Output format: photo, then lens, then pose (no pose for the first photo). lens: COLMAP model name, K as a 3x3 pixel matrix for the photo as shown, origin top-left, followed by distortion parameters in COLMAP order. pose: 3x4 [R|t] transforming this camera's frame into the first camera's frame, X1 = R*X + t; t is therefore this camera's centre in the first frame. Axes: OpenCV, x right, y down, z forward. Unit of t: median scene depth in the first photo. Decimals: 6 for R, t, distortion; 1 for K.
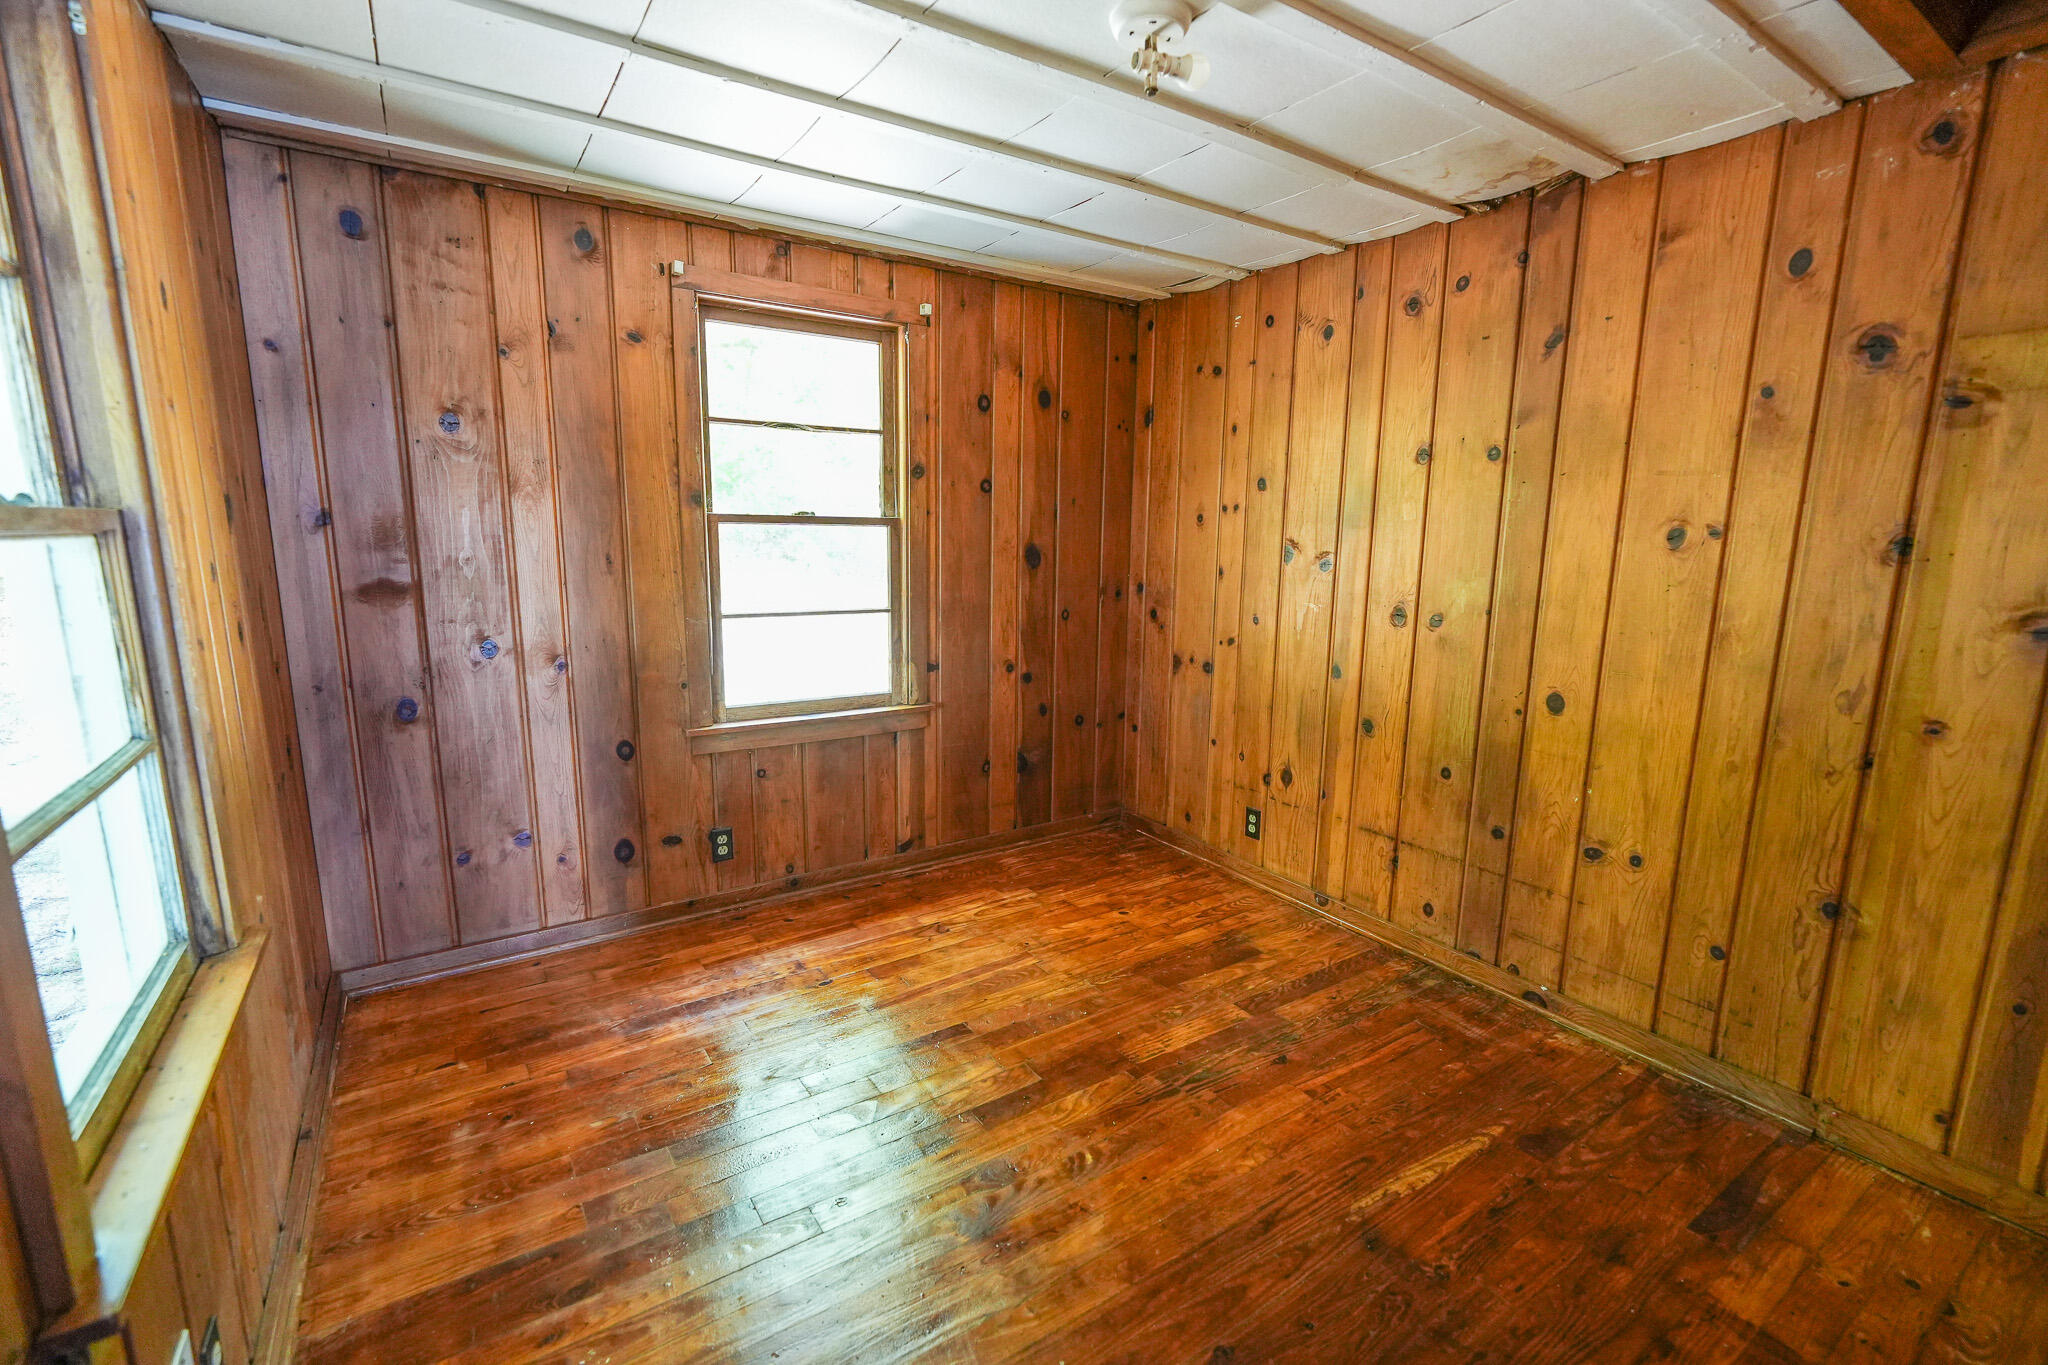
lens RADIAL K [[892.9, 0, 1028.6], [0, 892.9, 689.4], [0, 0, 1]] dist [-0.003815, 0.003842]
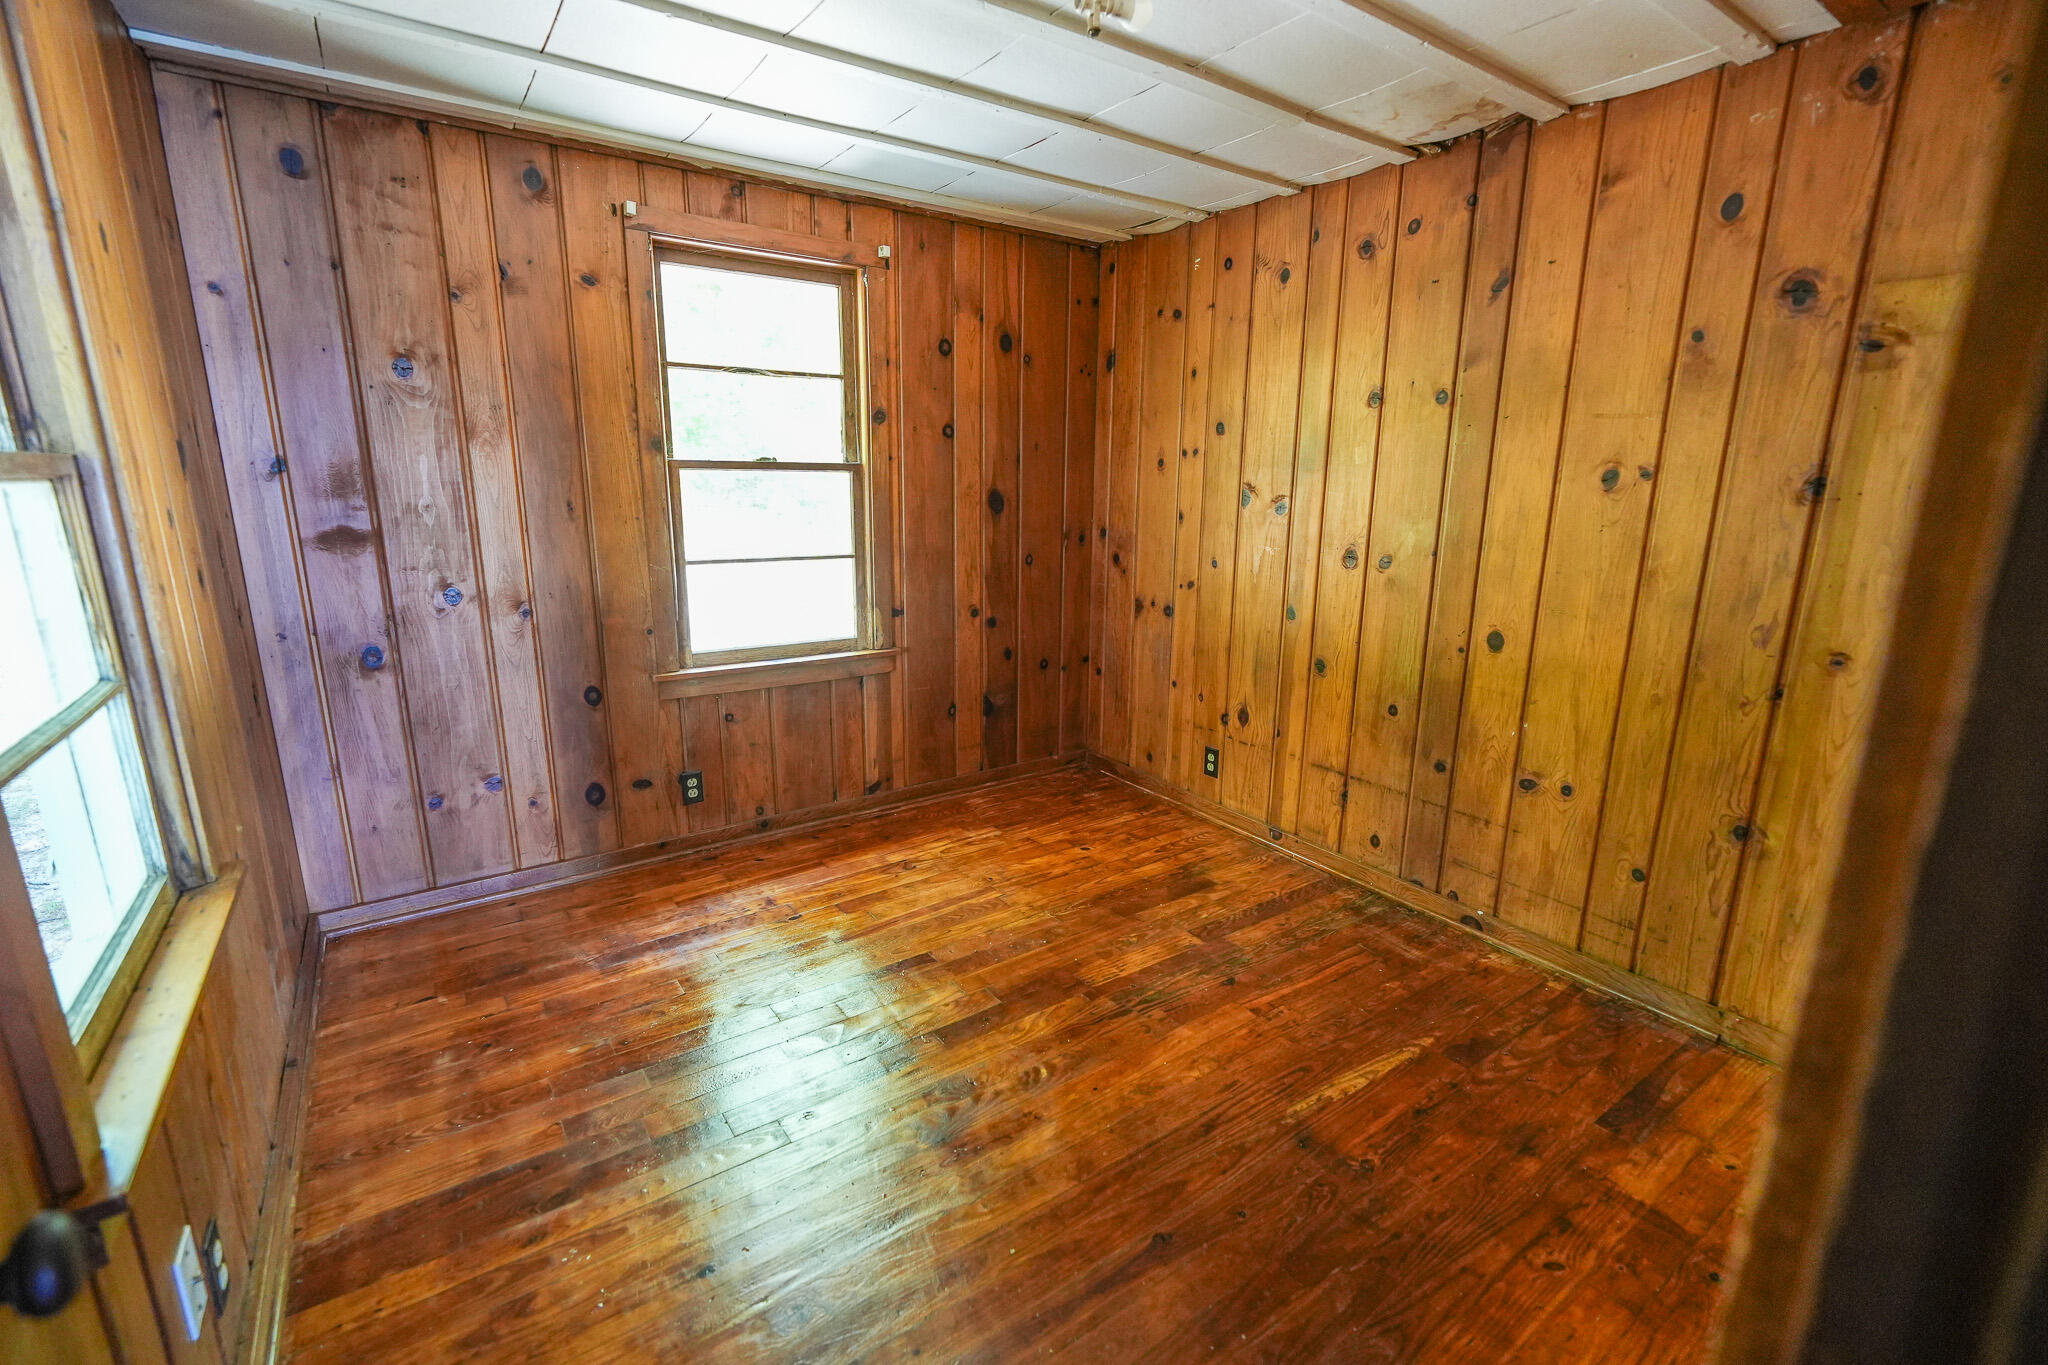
lens RADIAL K [[892.9, 0, 1025.3], [0, 892.9, 684.4], [0, 0, 1]] dist [-0.003815, 0.003842]
pose [[0.999735, -0.008963, 0.021220, 0.024039], [0.007863, 0.998648, 0.051376, 0.009247], [-0.021652, -0.051196, 0.998454, -0.030692]]
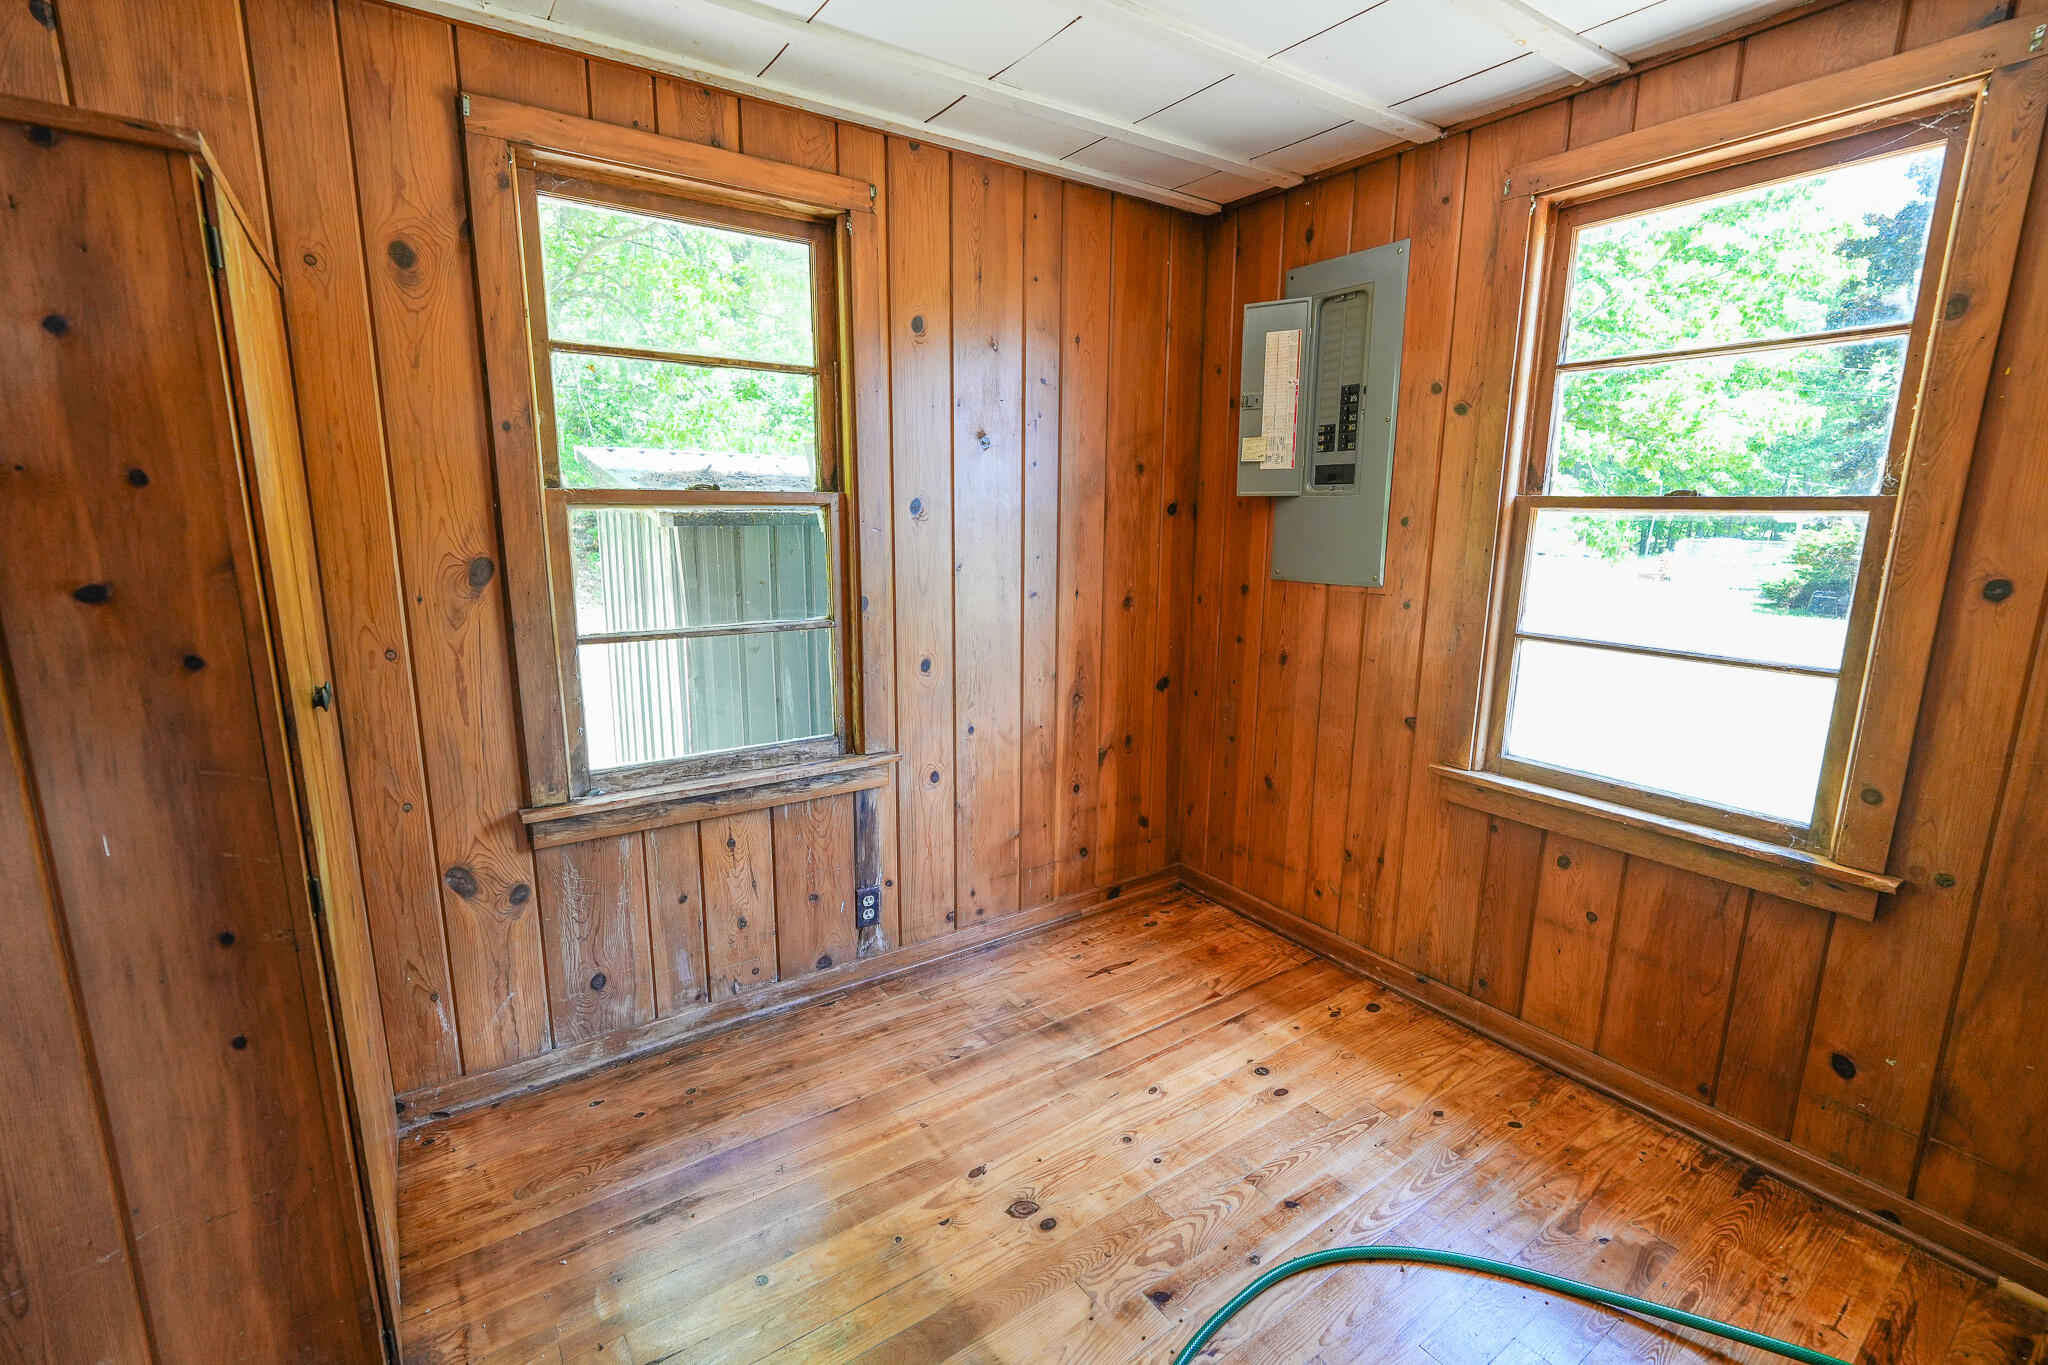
lens RADIAL K [[892.9, 0, 1021.2], [0, 892.9, 683.2], [0, 0, 1]] dist [-0.003815, 0.003842]
pose [[0.016443, 0.184051, -0.982779, 0.542813], [-0.182400, 0.966971, 0.178039, -0.138916], [0.983087, 0.176332, 0.049471, 0.774262]]
